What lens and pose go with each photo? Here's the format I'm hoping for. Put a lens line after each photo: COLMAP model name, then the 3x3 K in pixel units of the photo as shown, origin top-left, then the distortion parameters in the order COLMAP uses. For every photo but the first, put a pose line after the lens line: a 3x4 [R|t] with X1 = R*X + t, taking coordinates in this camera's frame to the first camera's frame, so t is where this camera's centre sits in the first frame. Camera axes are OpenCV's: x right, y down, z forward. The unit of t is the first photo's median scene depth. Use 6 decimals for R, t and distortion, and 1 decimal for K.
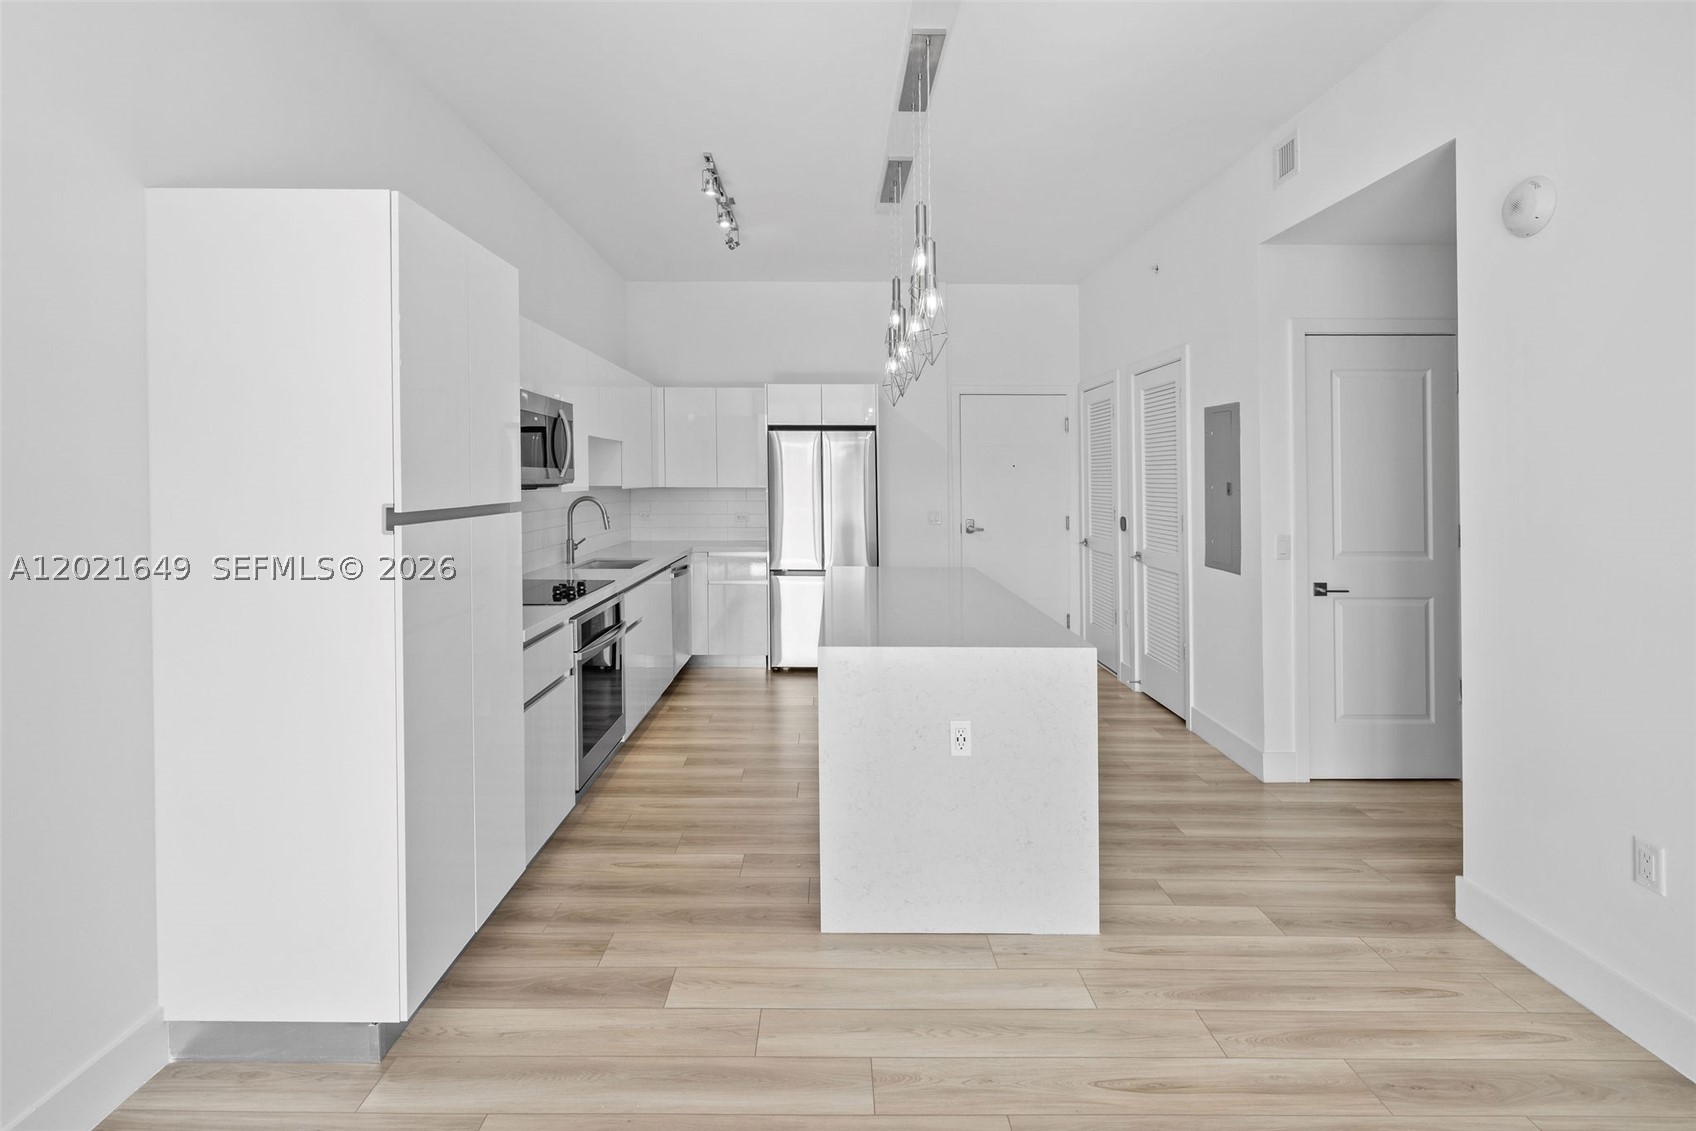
lens RADIAL K [[787.9, 0, 829.2], [0, 787.9, 477.9], [0, 0, 1]] dist [0.001771, -0.001557]
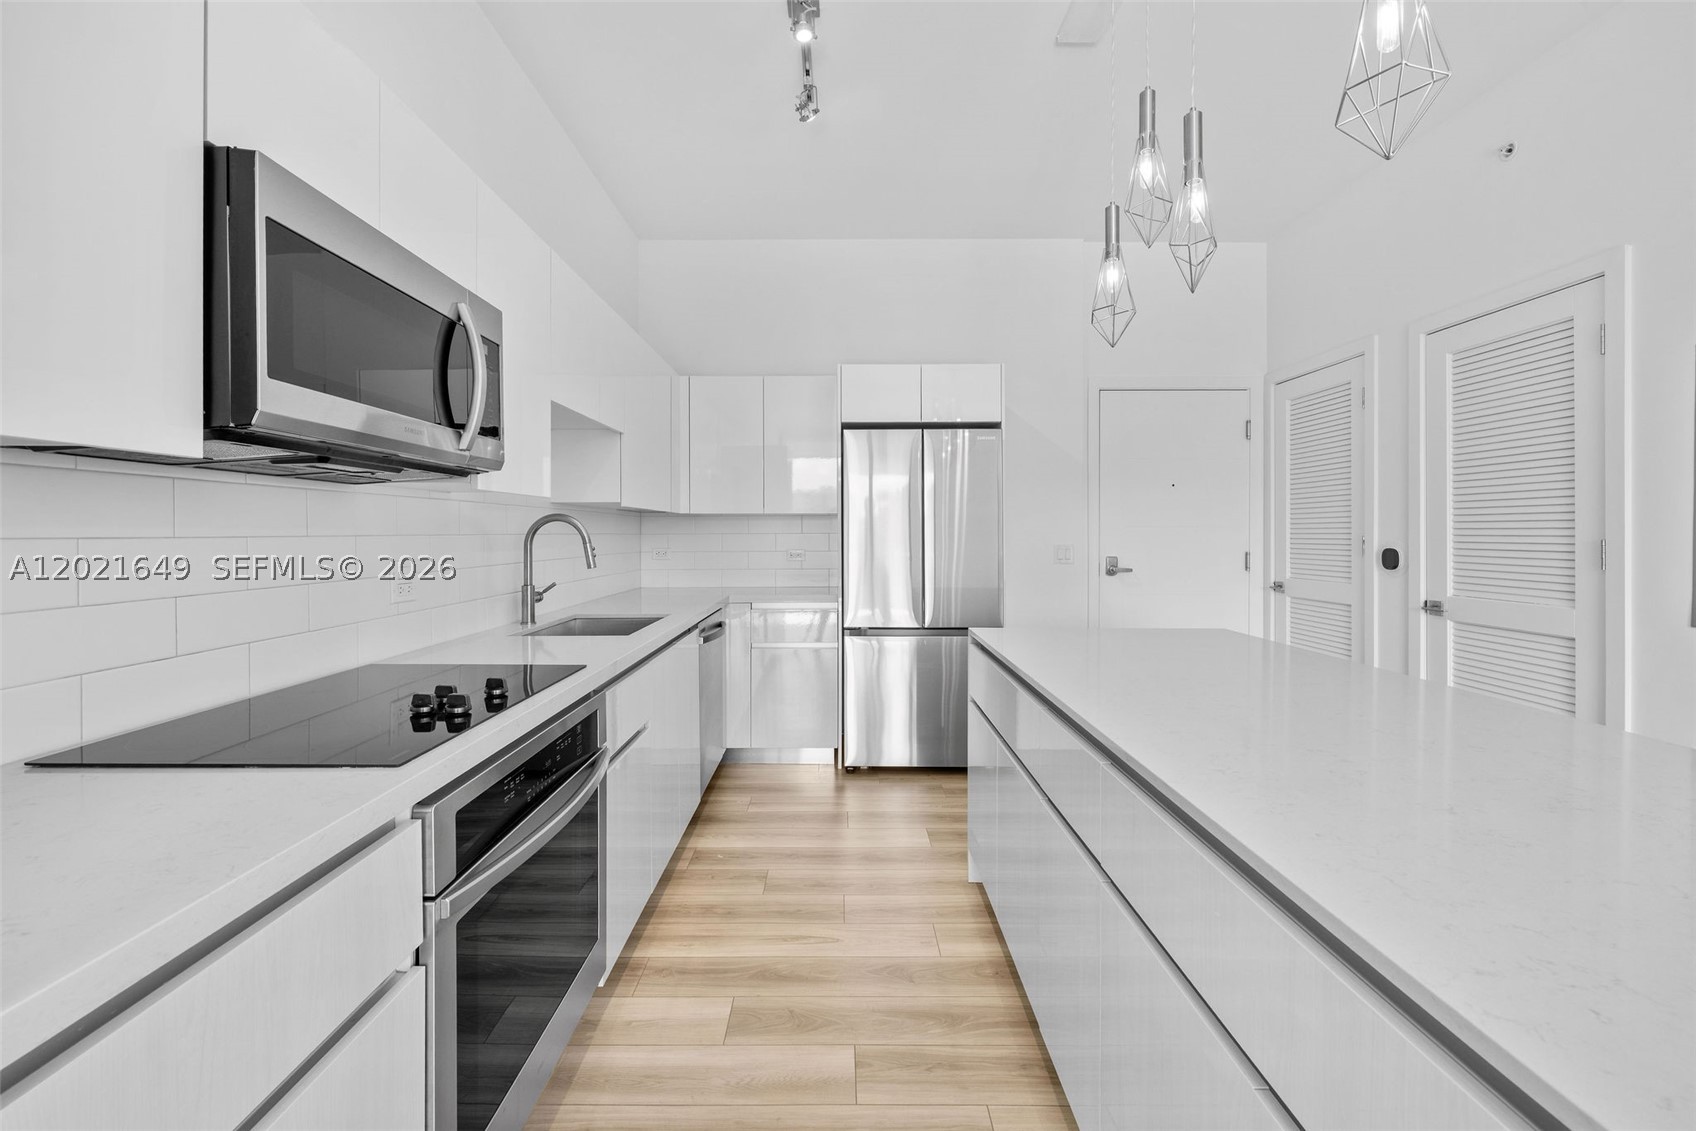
lens RADIAL K [[716.6, 0, 842.4], [0, 716.6, 535.1], [0, 0, 1]] dist [-0.006047, 0.002774]
pose [[0.999986, -0.004118, 0.003364, -0.113773], [0.004103, 0.999983, 0.004257, 0.047639], [-0.003382, -0.004243, 0.999985, 0.556105]]
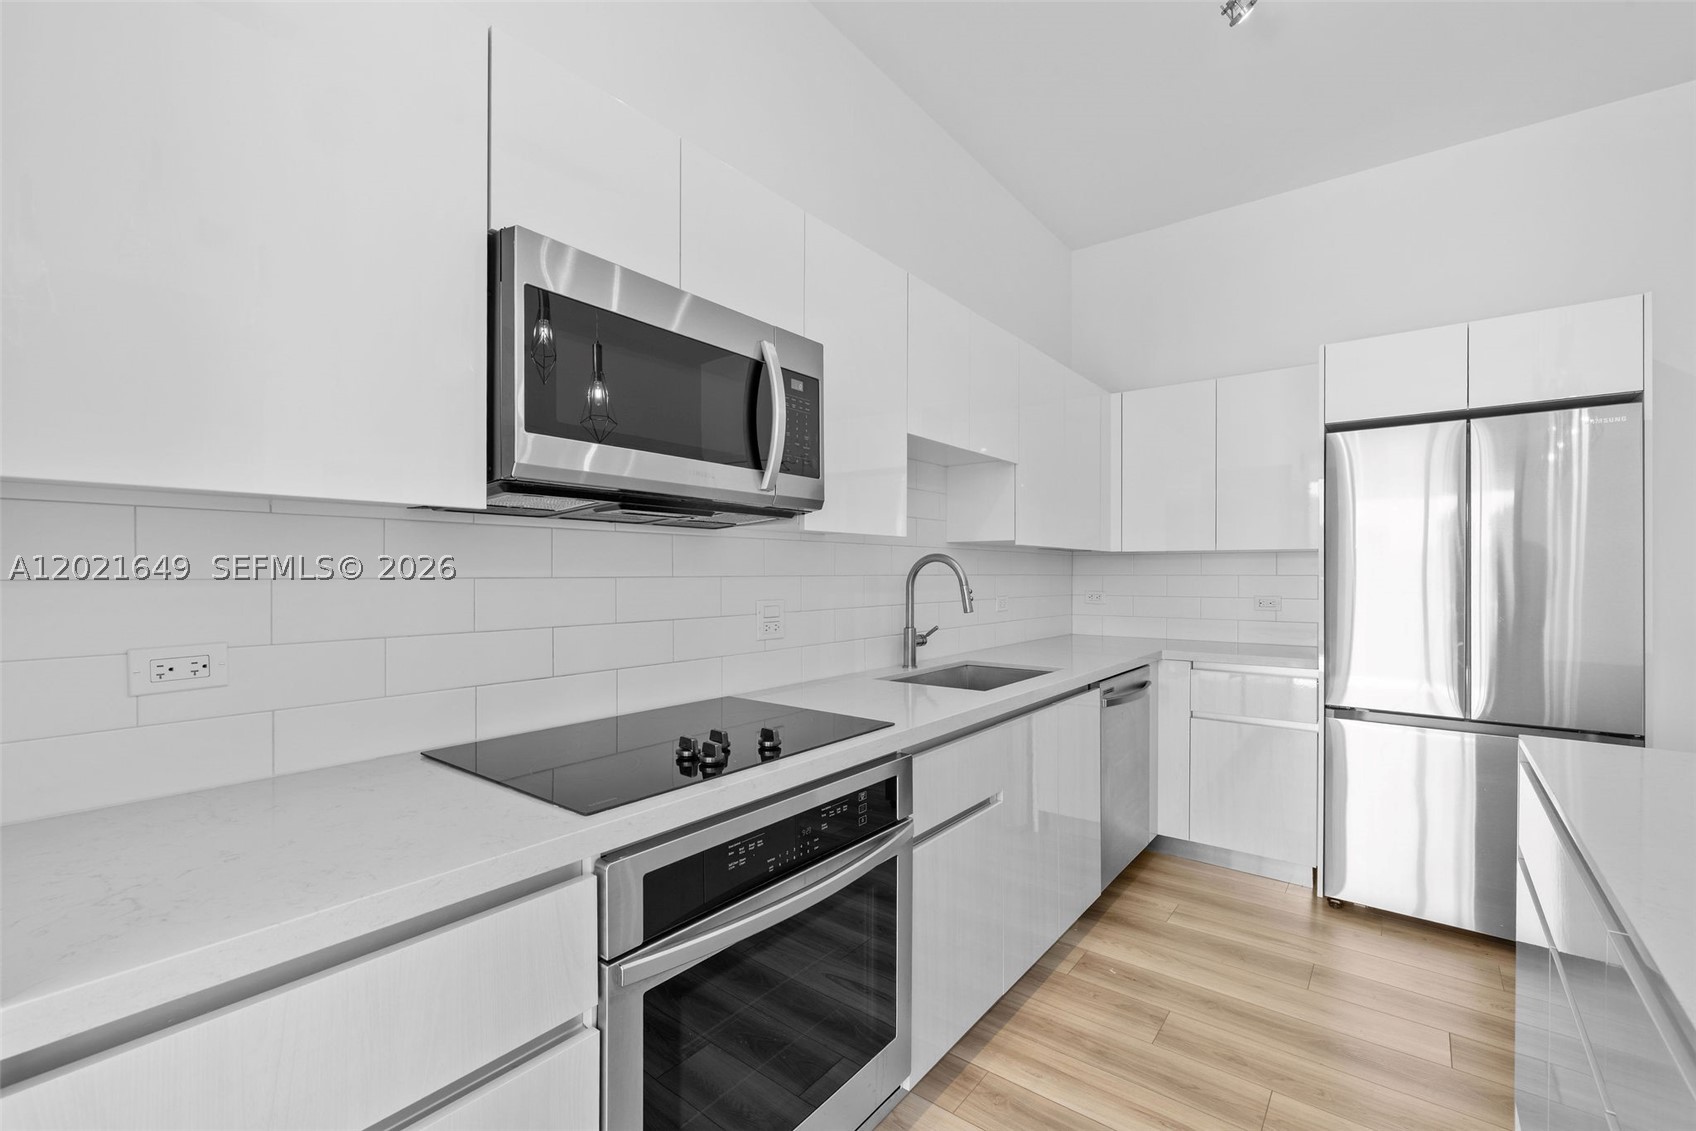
lens RADIAL K [[729.6, 0, 849.4], [0, 729.6, 573.4], [0, 0, 1]] dist [-0.001247, -0.000910]
pose [[0.790983, 0.001080, -0.611837, -0.042888], [-0.000283, 0.999999, 0.001400, 0.045905], [0.611838, -0.000935, 0.790982, 0.667535]]
